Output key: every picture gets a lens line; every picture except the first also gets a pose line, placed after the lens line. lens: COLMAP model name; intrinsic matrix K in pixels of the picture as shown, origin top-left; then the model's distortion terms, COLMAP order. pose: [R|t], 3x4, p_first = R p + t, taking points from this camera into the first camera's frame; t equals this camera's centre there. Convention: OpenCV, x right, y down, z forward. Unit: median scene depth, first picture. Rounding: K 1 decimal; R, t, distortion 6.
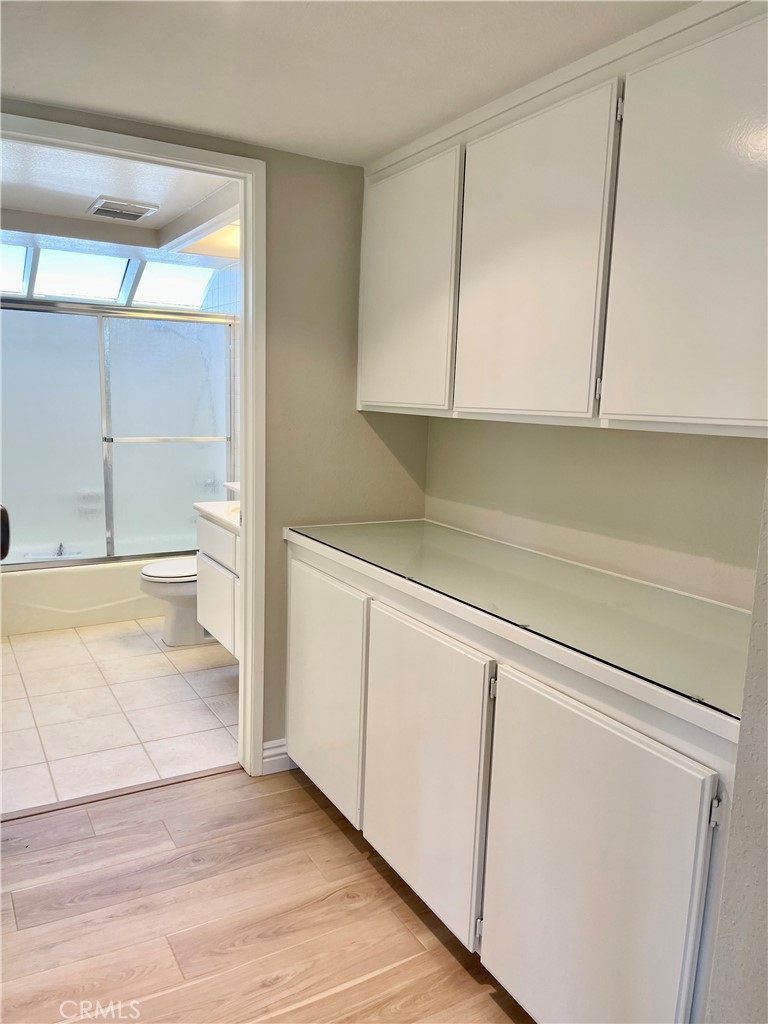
lens RADIAL K [[768.1, 0, 389.1], [0, 768.1, 519.9], [0, 0, 1]] dist [0.006321, -0.009983]
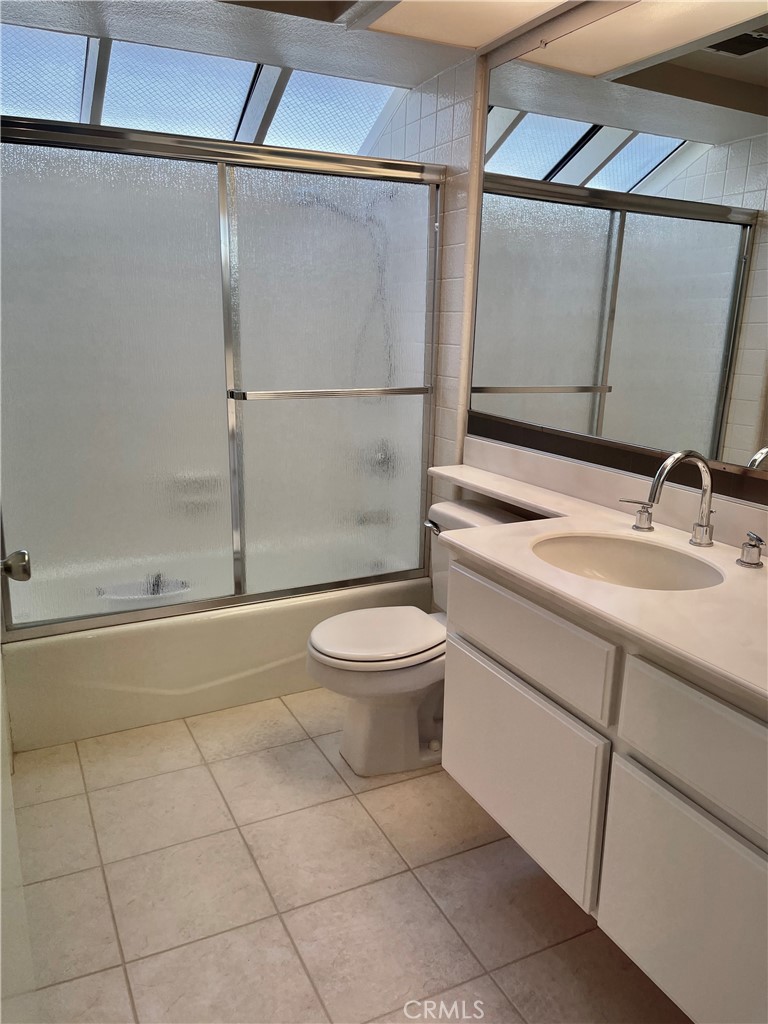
lens RADIAL K [[768.1, 0, 376.9], [0, 768.1, 509.3], [0, 0, 1]] dist [0.006321, -0.009983]
pose [[0.997204, 0.001825, -0.074707, -0.225717], [0.003796, 0.997174, 0.075034, -0.063936], [0.074633, -0.075108, 0.994379, 0.453772]]
